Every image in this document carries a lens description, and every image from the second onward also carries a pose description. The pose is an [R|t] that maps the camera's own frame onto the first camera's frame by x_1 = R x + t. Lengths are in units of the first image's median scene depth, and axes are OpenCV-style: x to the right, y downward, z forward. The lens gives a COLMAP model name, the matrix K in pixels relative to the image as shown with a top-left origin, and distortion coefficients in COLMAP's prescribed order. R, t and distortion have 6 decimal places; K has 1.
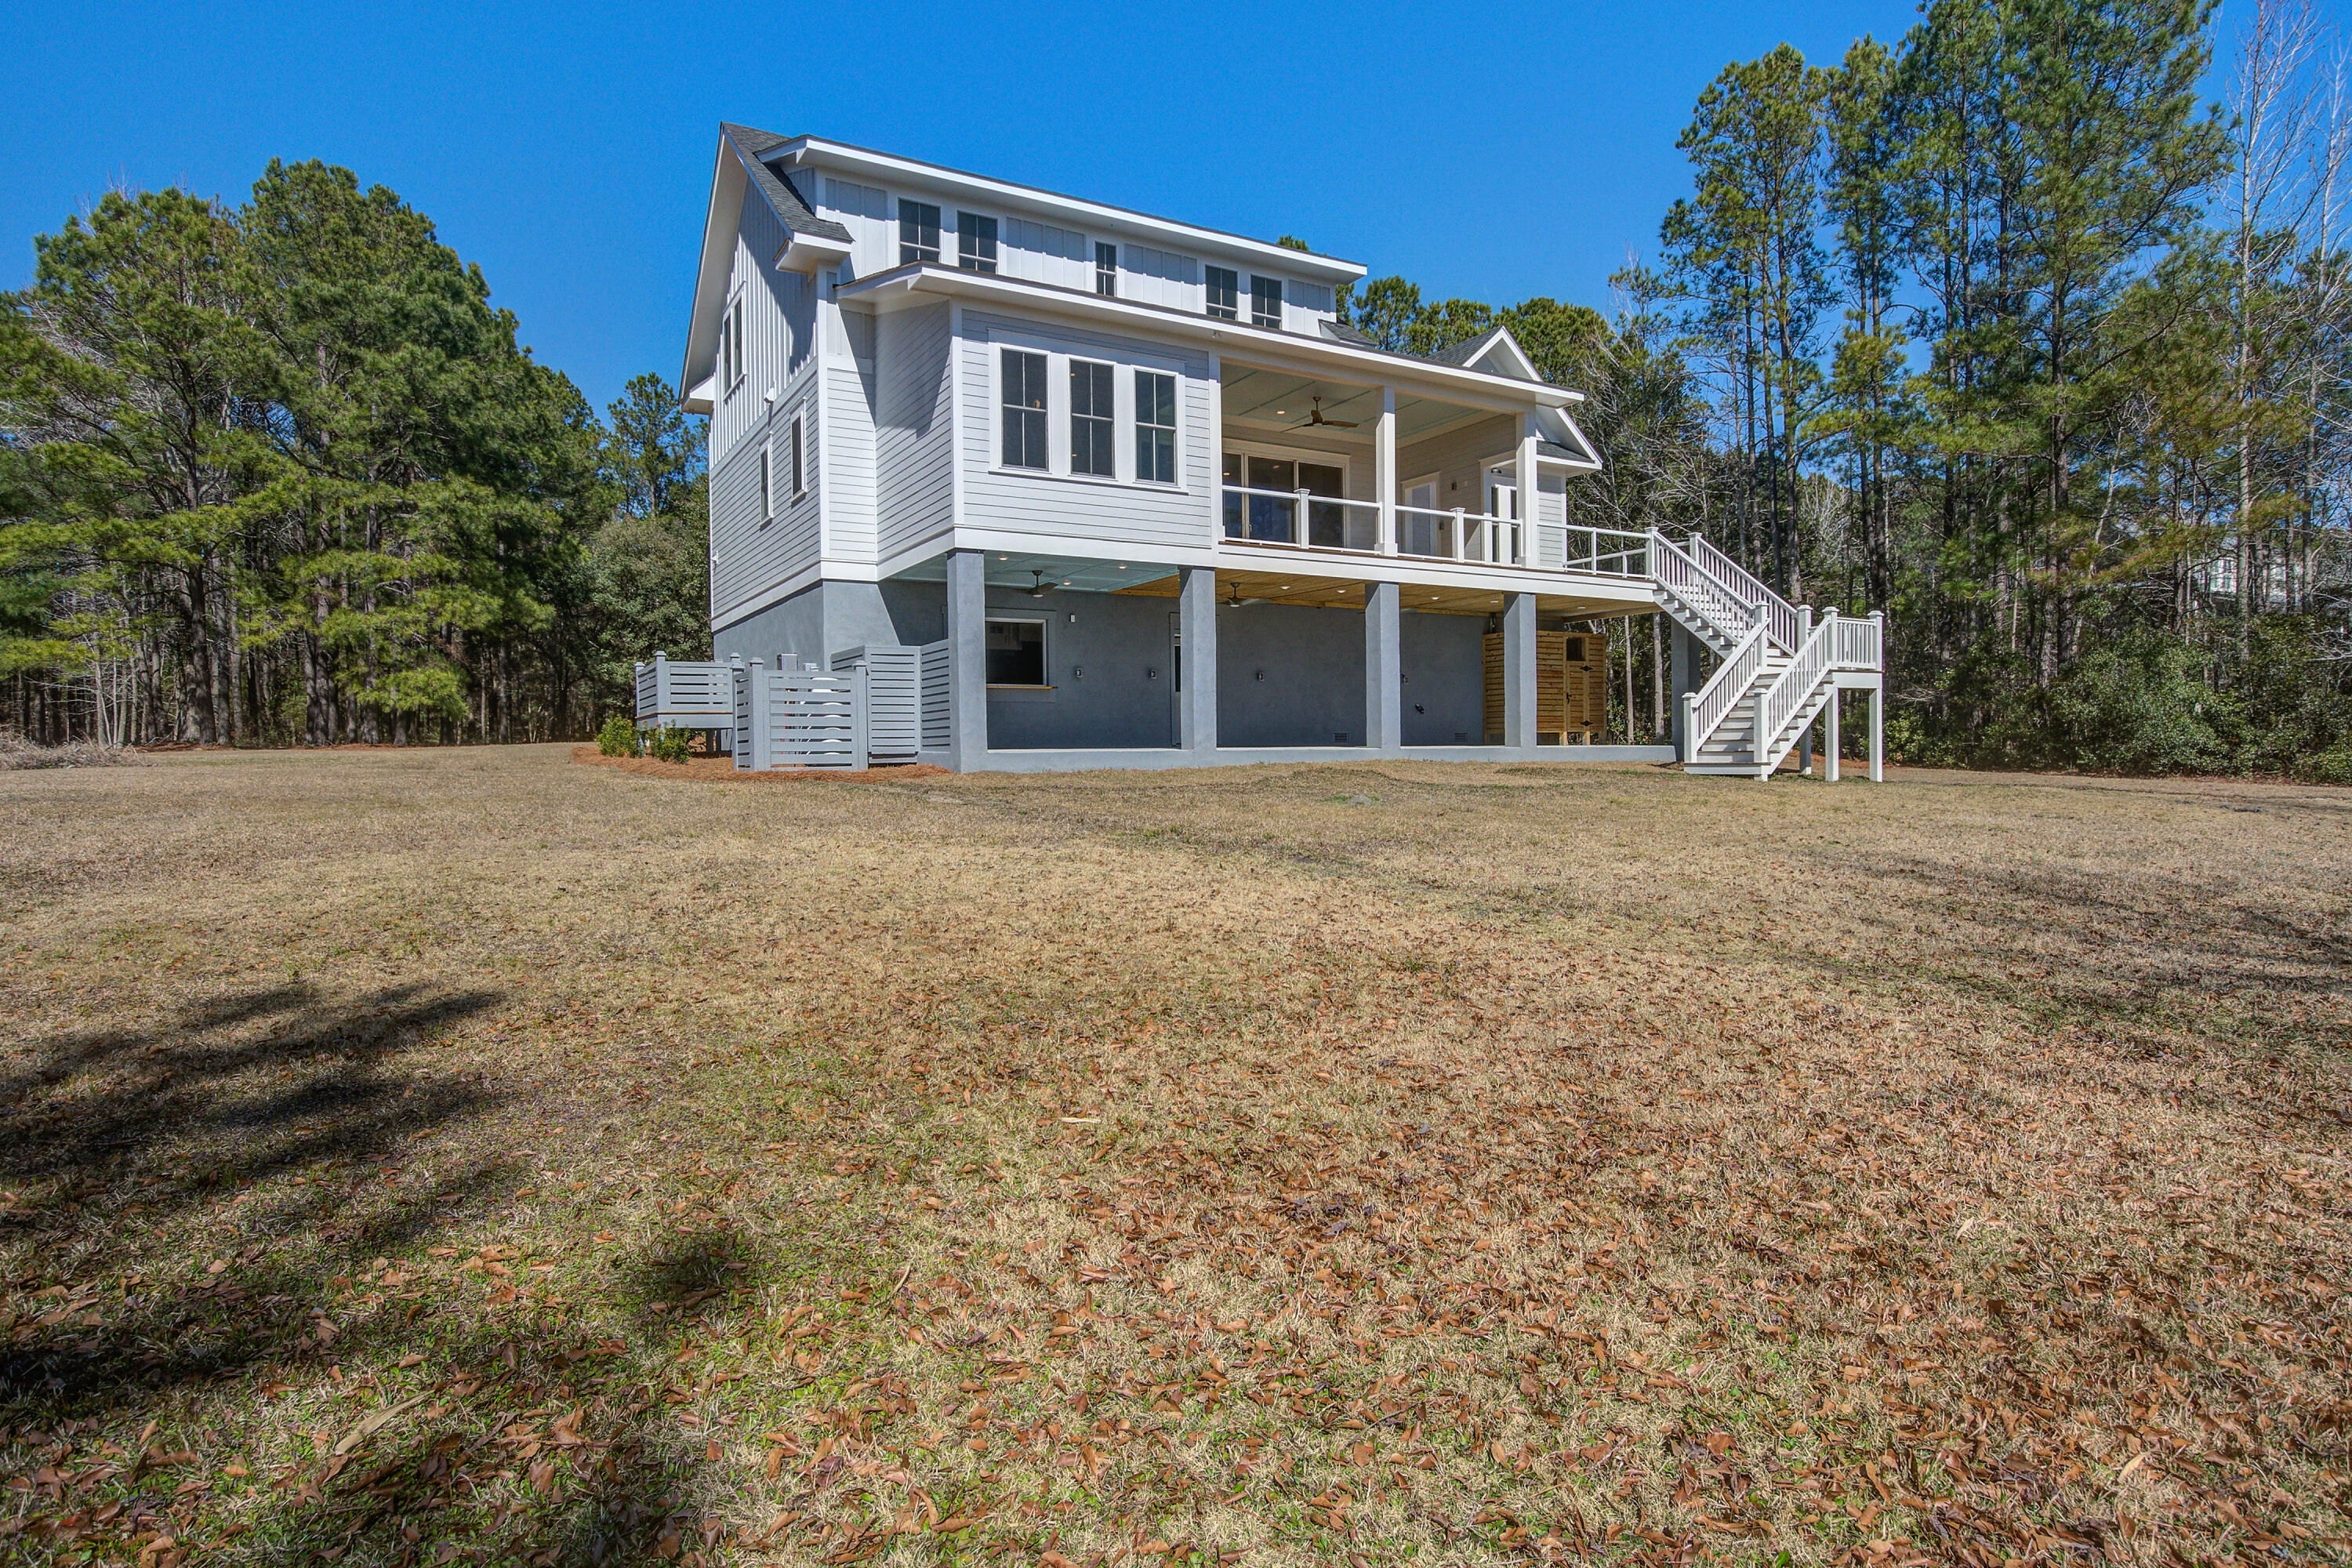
lens RADIAL K [[1236.2, 0, 1168.7], [0, 1236.2, 784.0], [0, 0, 1]] dist [-0.021811, 0.003848]
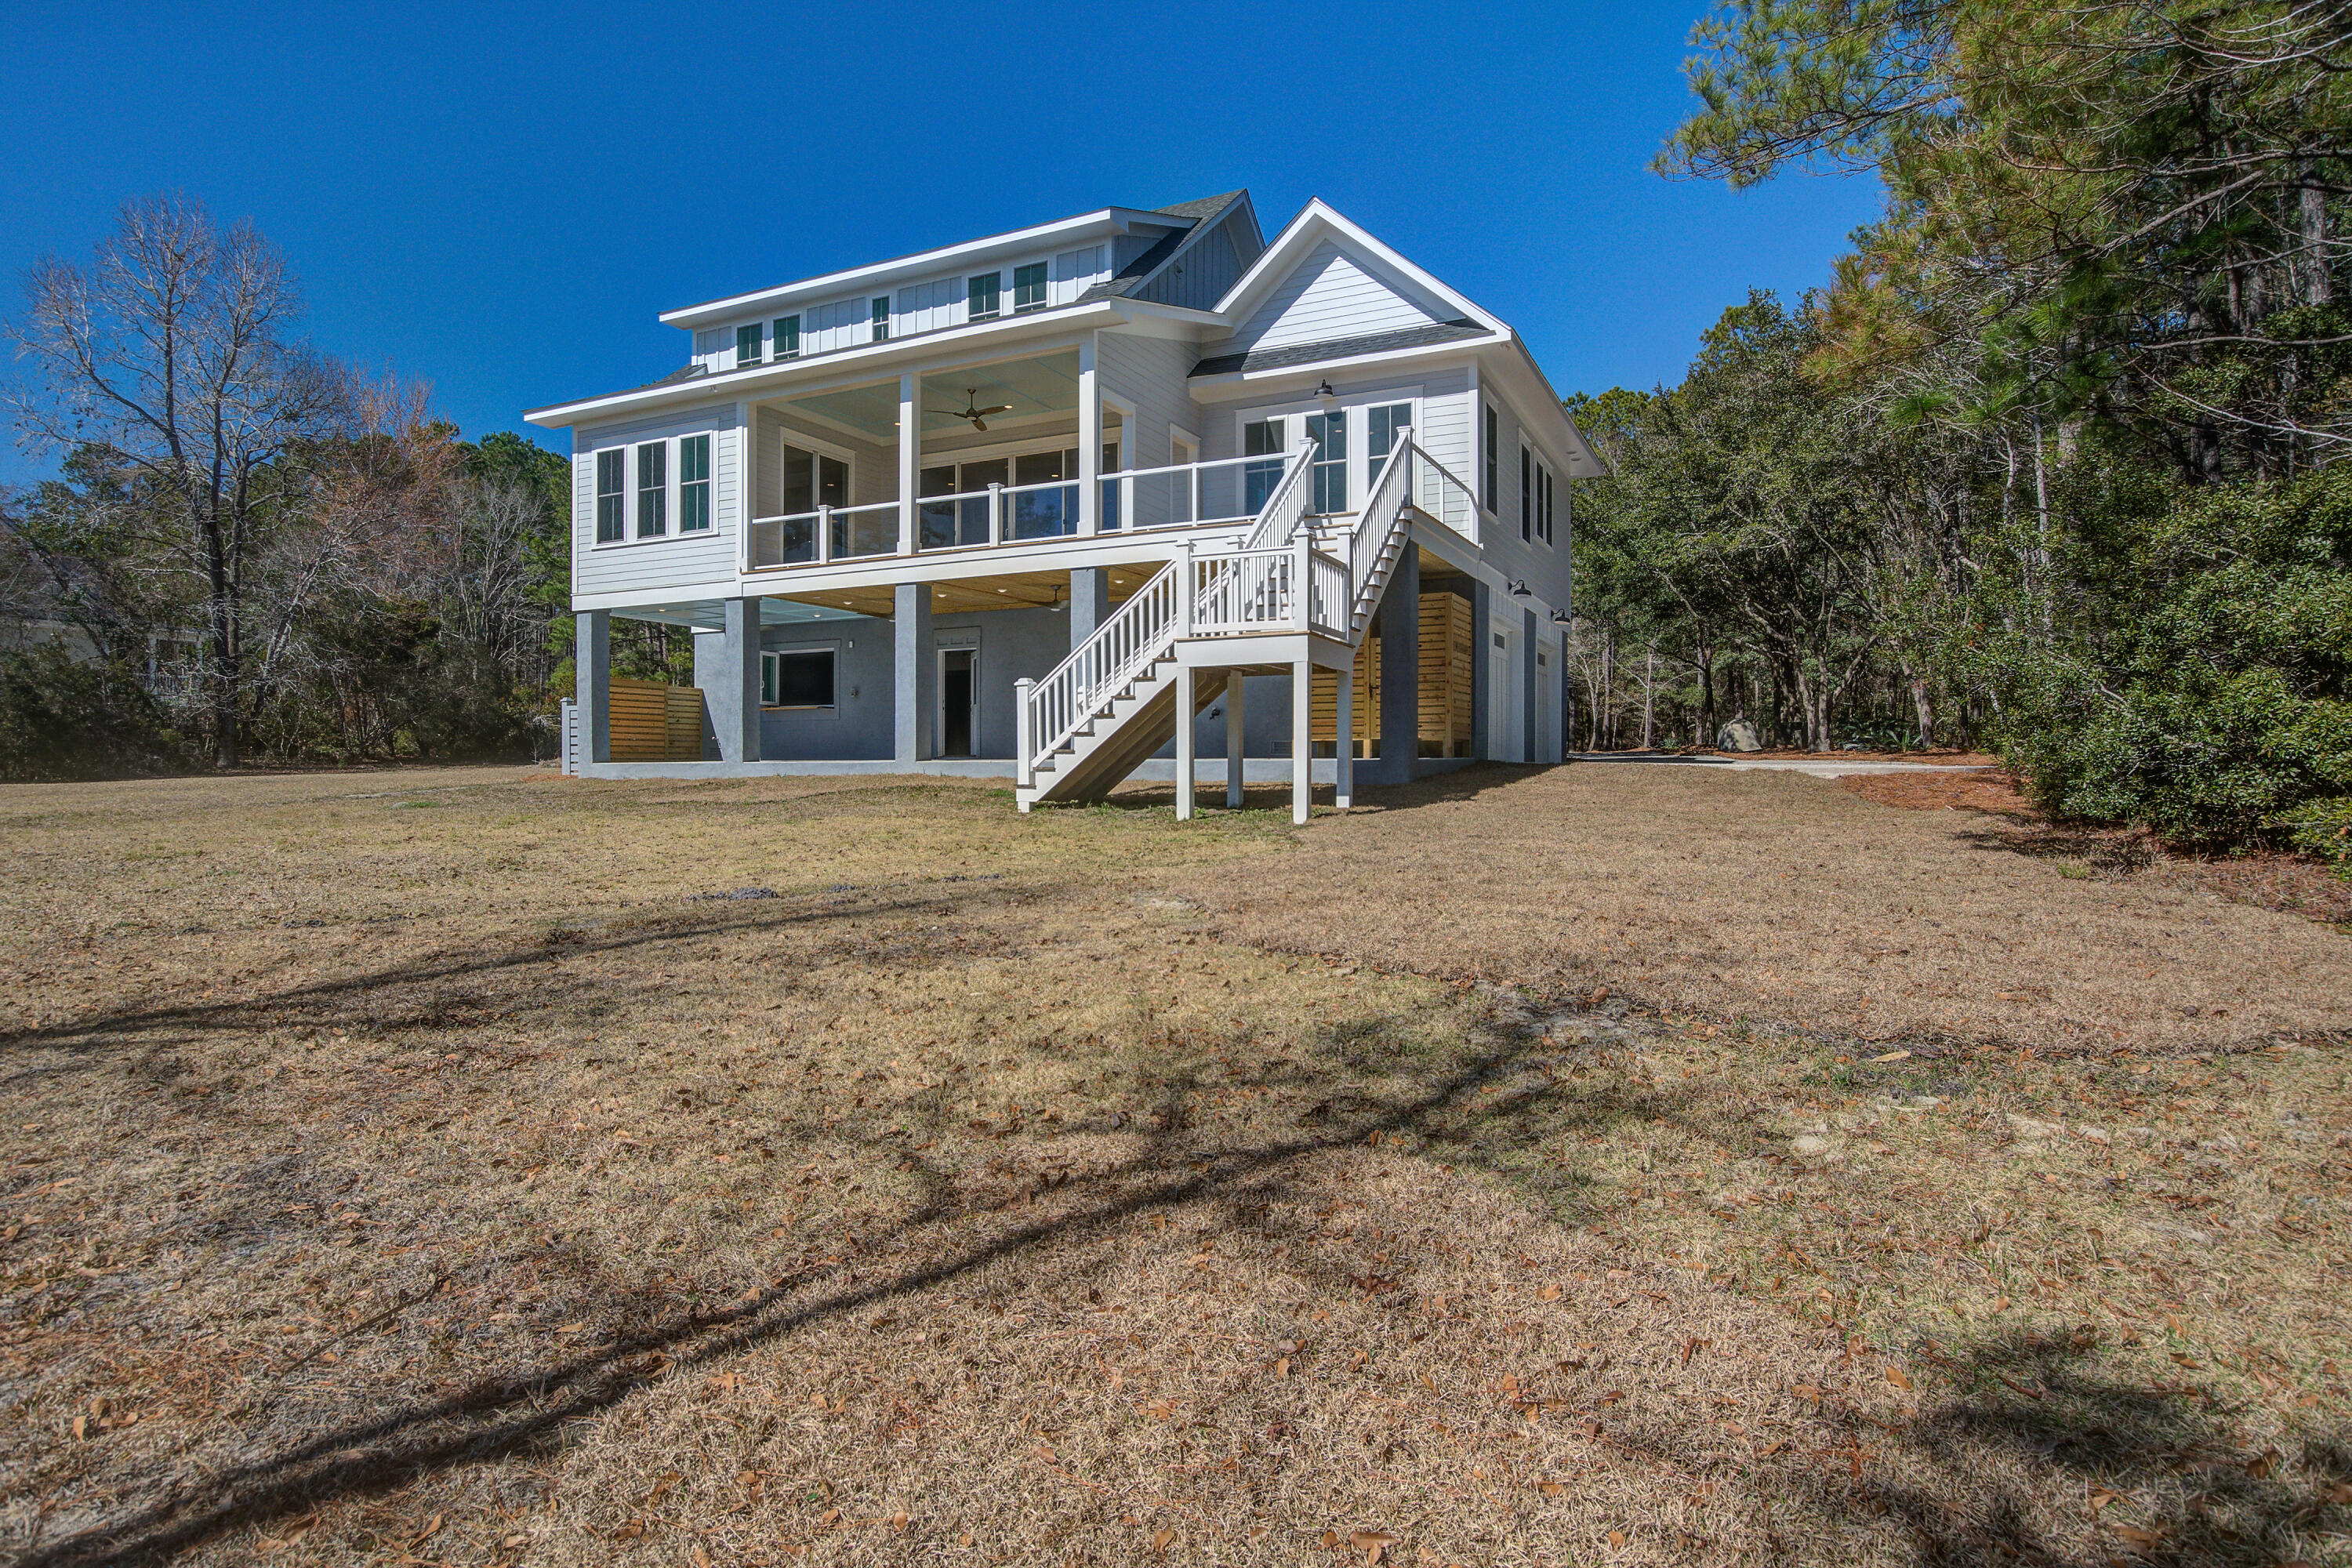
lens RADIAL K [[1236.2, 0, 1175.0], [0, 1236.2, 778.9], [0, 0, 1]] dist [-0.021811, 0.003848]
pose [[0.560358, 0.015794, -0.828100, 1.109714], [-0.023147, 0.999726, 0.003404, -0.024926], [0.827927, 0.017260, 0.560570, 0.676722]]
